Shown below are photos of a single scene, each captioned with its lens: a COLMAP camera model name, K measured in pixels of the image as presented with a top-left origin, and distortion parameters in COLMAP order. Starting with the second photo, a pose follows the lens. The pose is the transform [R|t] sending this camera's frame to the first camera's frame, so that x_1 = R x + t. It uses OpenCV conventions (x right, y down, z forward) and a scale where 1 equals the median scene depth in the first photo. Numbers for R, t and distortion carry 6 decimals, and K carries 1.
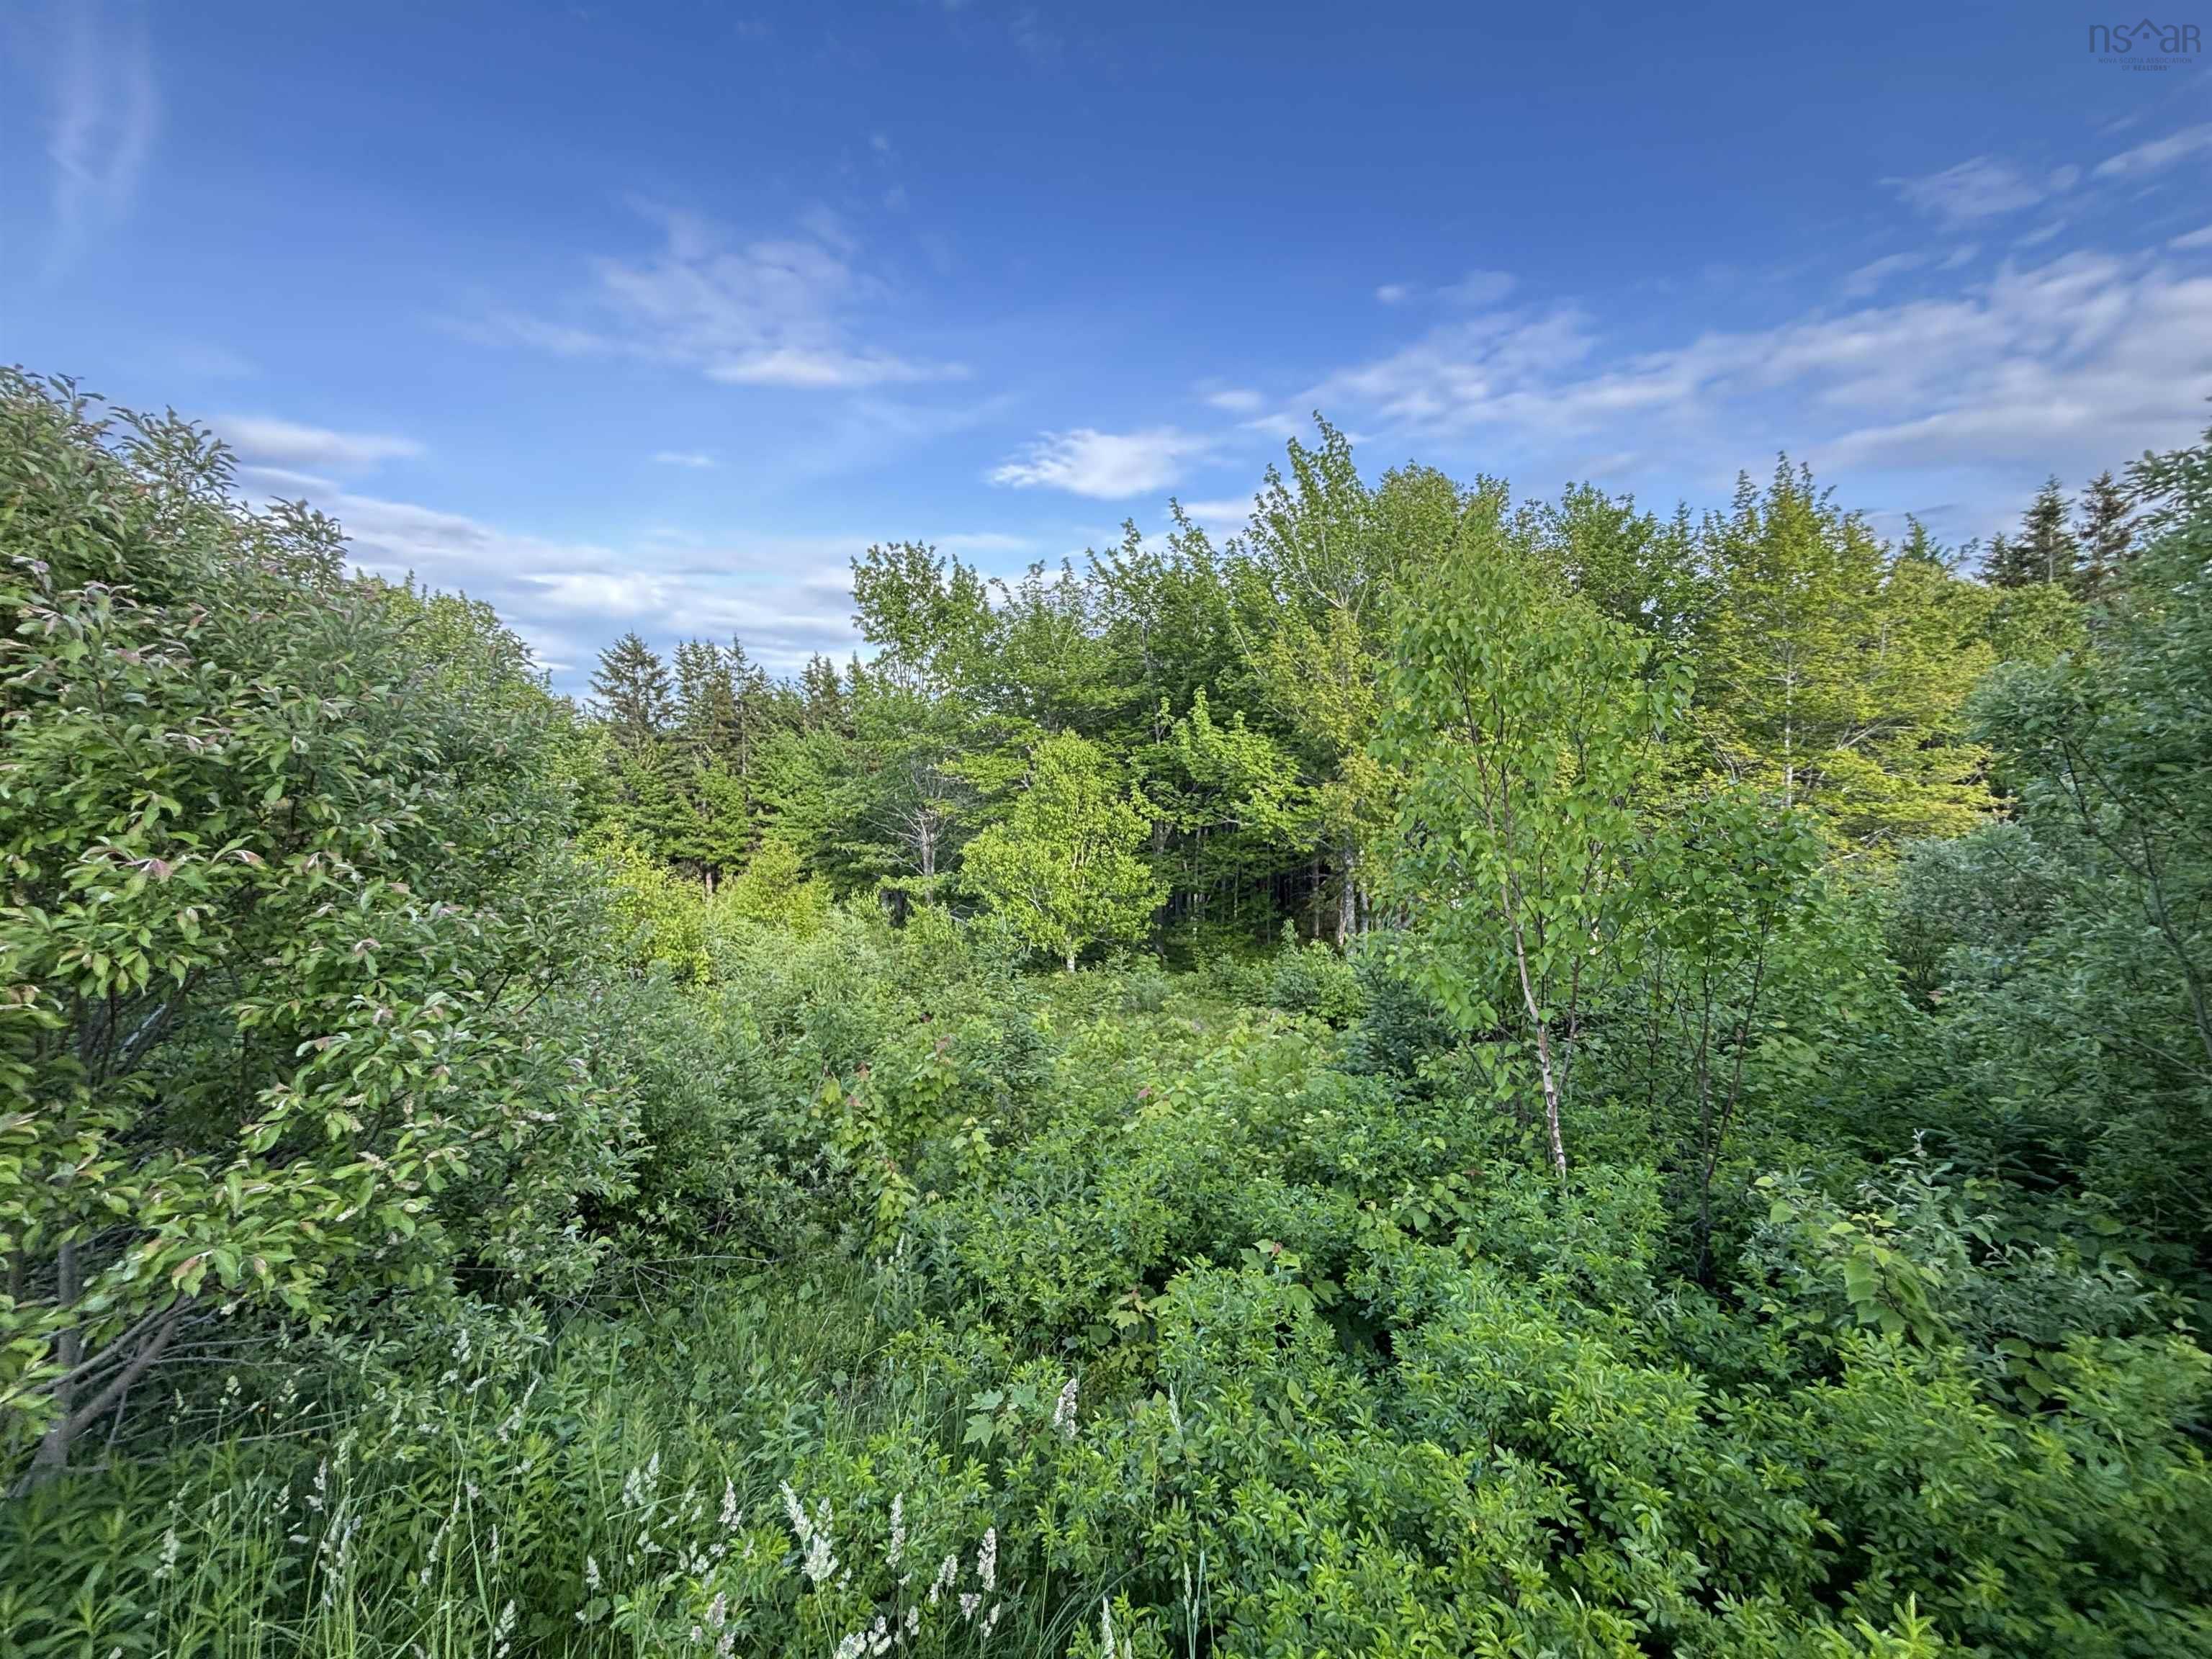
lens RADIAL K [[886.8, 0, 1060.4], [0, 886.8, 834.9], [0, 0, 1]] dist [-0.000026, 0.000028]
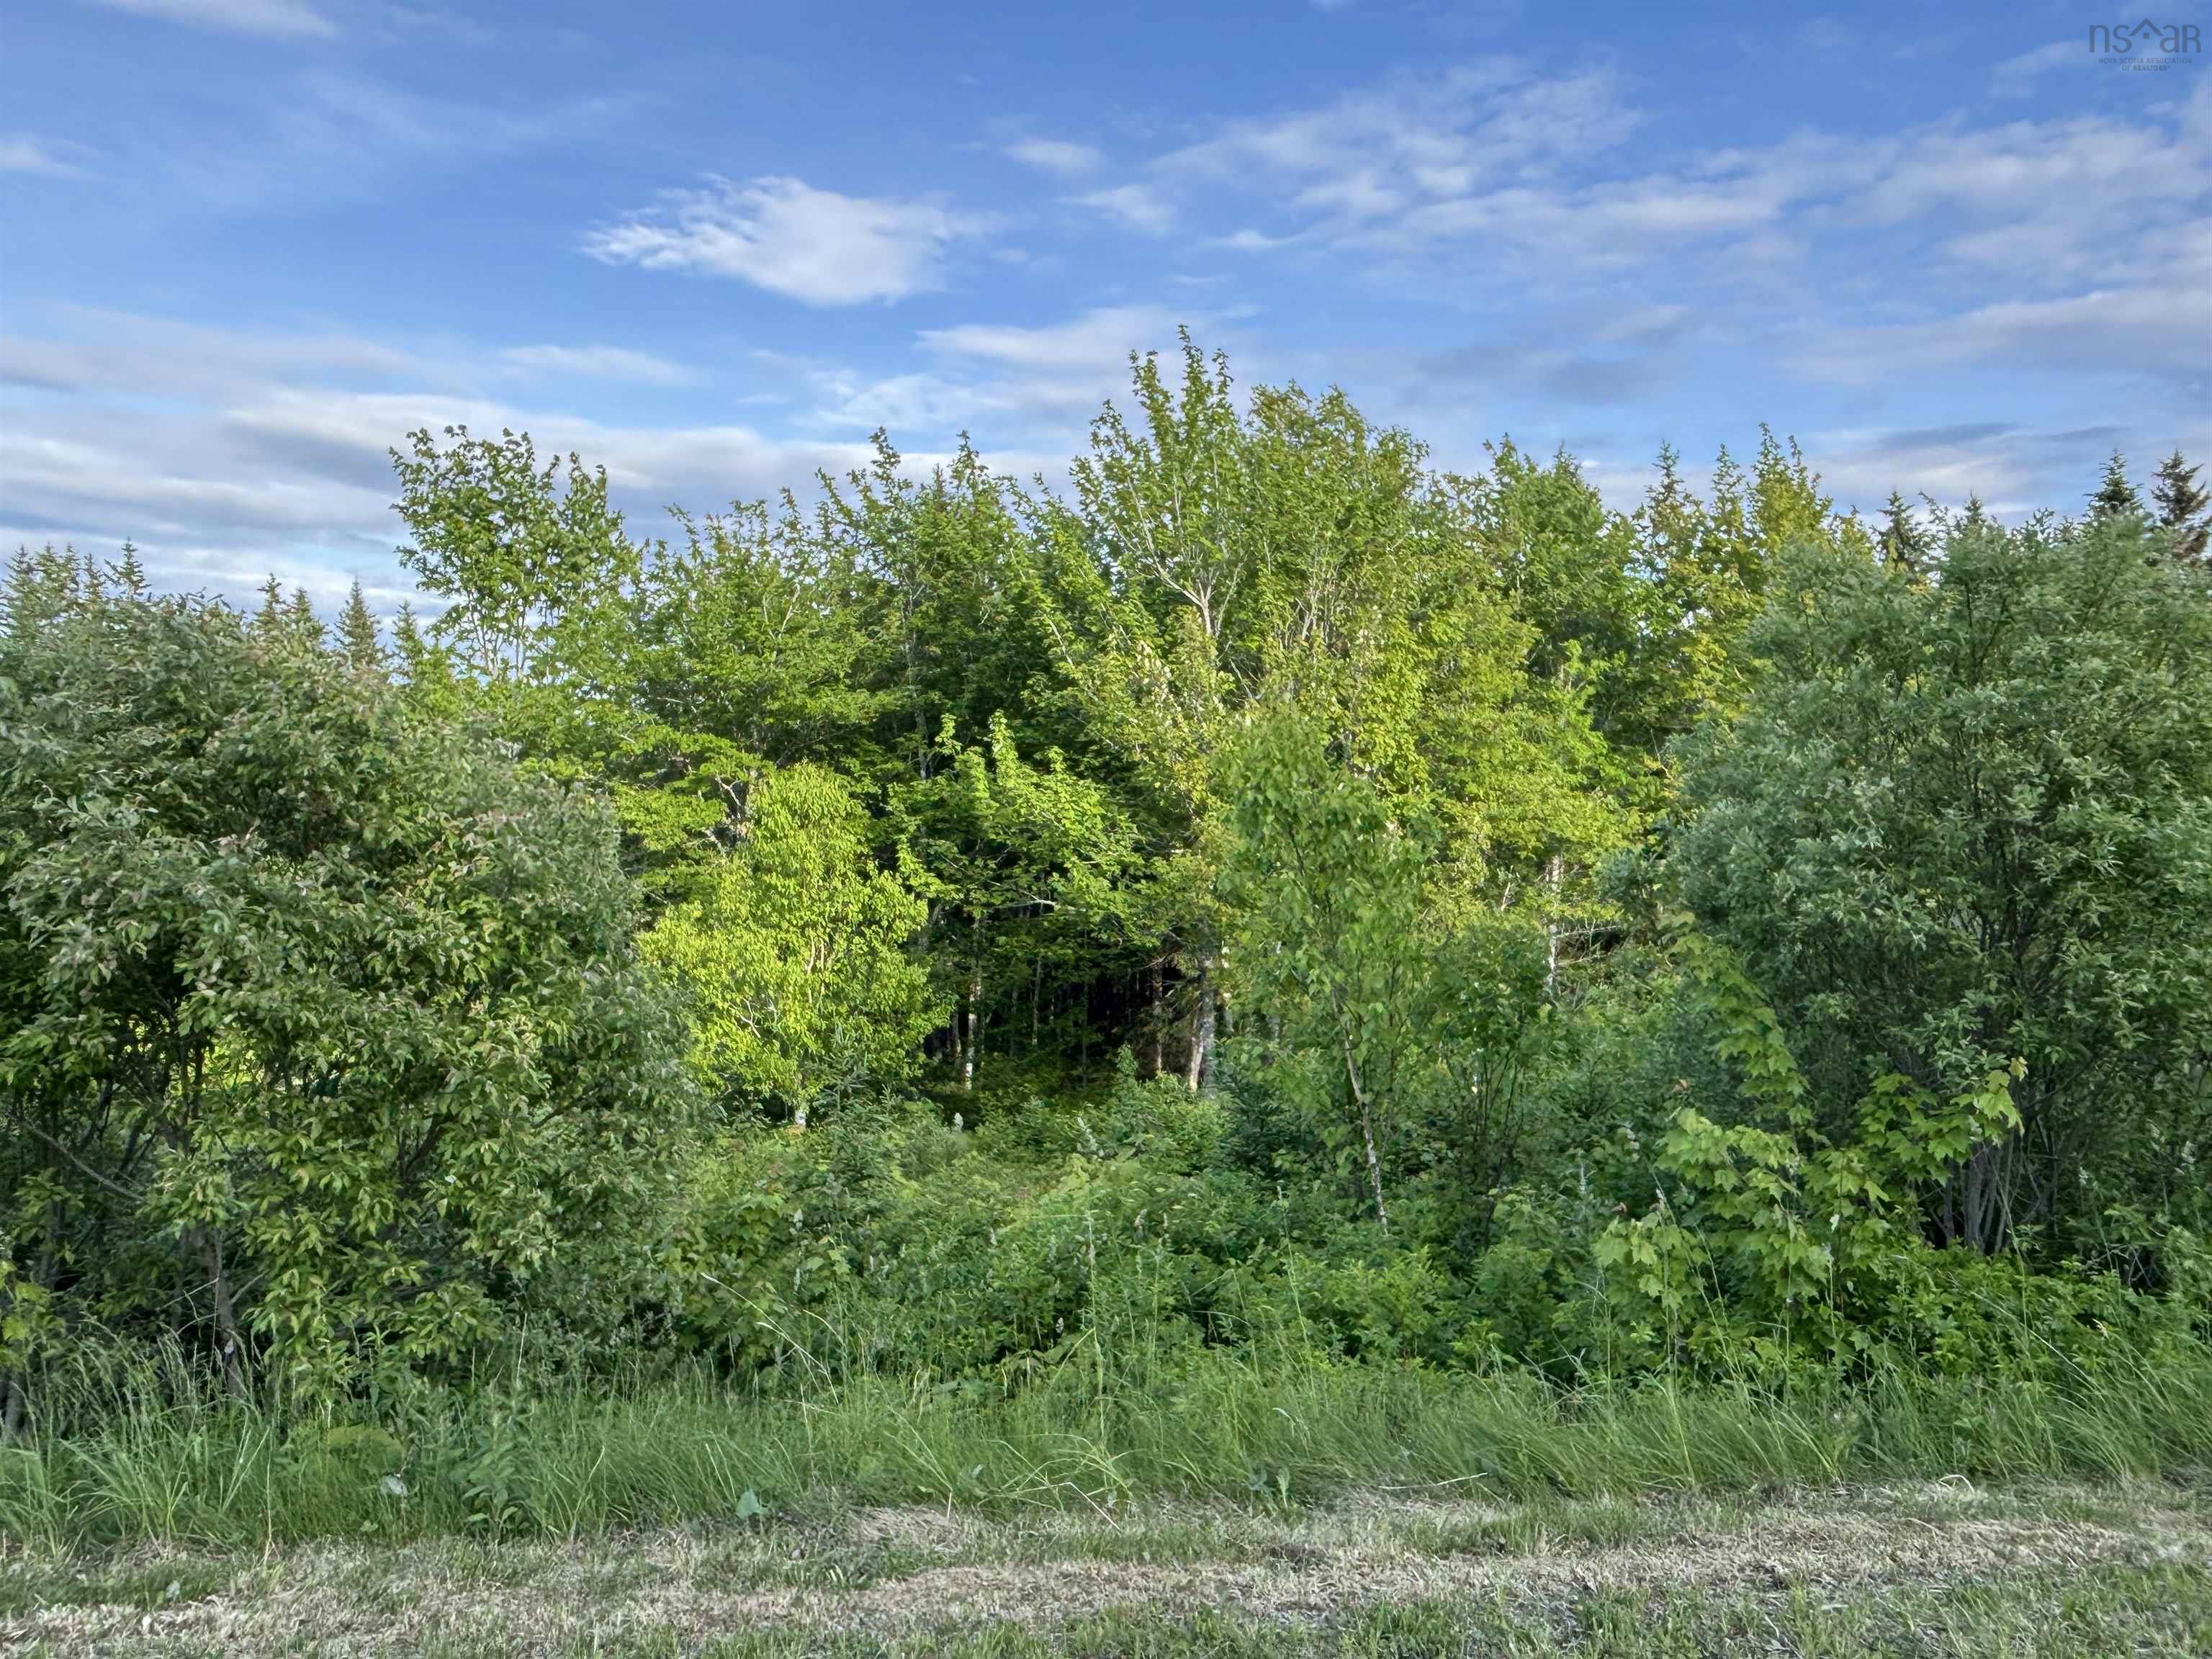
lens RADIAL K [[2177.4, 0, 1106.0], [0, 2177.4, 829.5], [0, 0, 1]] dist [-0.425061, 0.000956]
pose [[0.975817, 0.017553, 0.217883, -0.119985], [-0.005334, 0.998386, -0.056543, 0.020682], [-0.218524, 0.054014, 0.974336, -0.613838]]
